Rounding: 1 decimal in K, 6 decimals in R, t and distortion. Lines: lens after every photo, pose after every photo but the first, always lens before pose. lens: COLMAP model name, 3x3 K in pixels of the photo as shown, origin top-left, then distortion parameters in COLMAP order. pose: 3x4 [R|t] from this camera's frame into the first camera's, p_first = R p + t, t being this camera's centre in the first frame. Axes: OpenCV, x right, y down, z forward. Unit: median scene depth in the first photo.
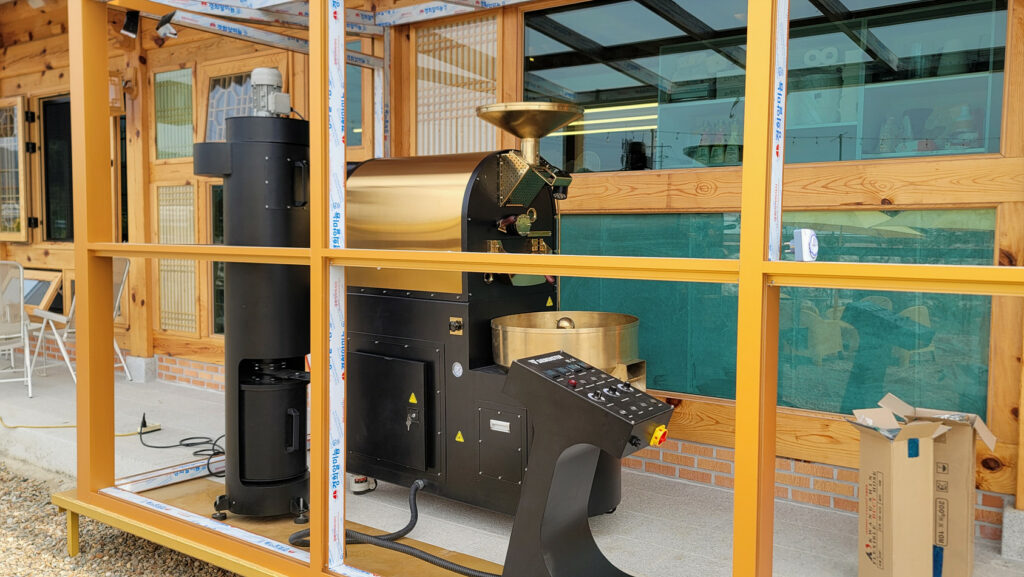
lens RADIAL K [[878.9, 0, 529.5], [0, 878.9, 290.4], [0, 0, 1]] dist [0.075371, -0.016648]
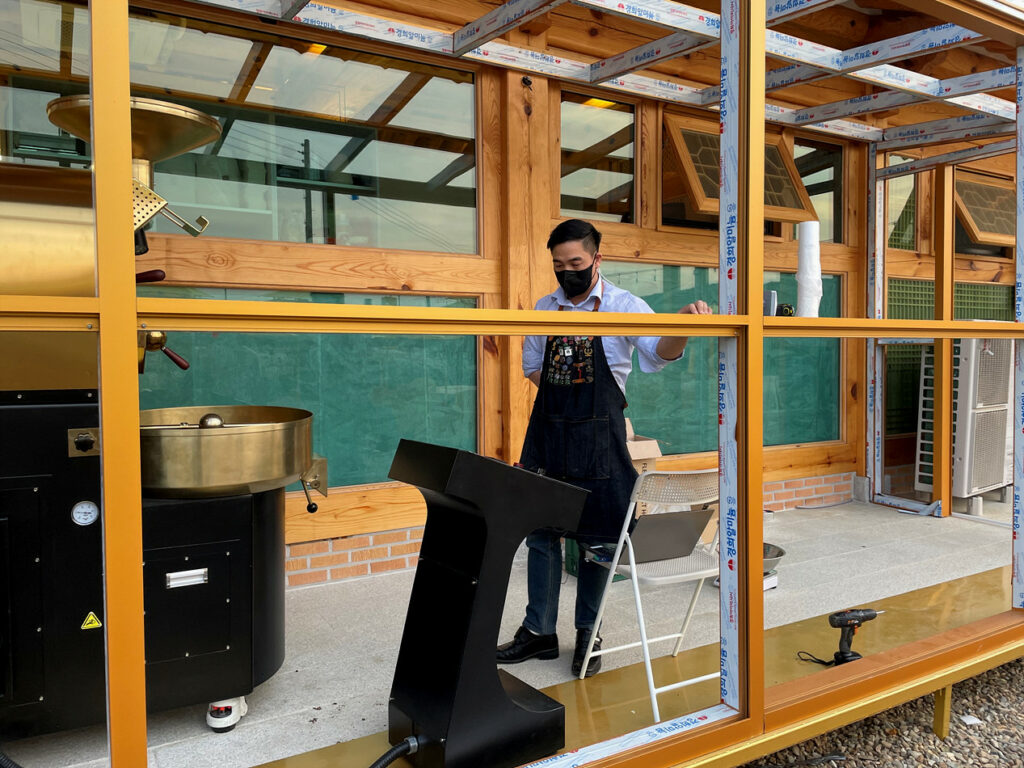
lens RADIAL K [[772.4, 0, 494.7], [0, 772.4, 381.6], [0, 0, 1]] dist [0.082677, -0.078782]
pose [[0.385354, -0.046116, 0.921616, -0.409611], [0.065609, 0.997592, 0.022484, 0.004769], [-0.920434, 0.051802, 0.387451, 0.452054]]
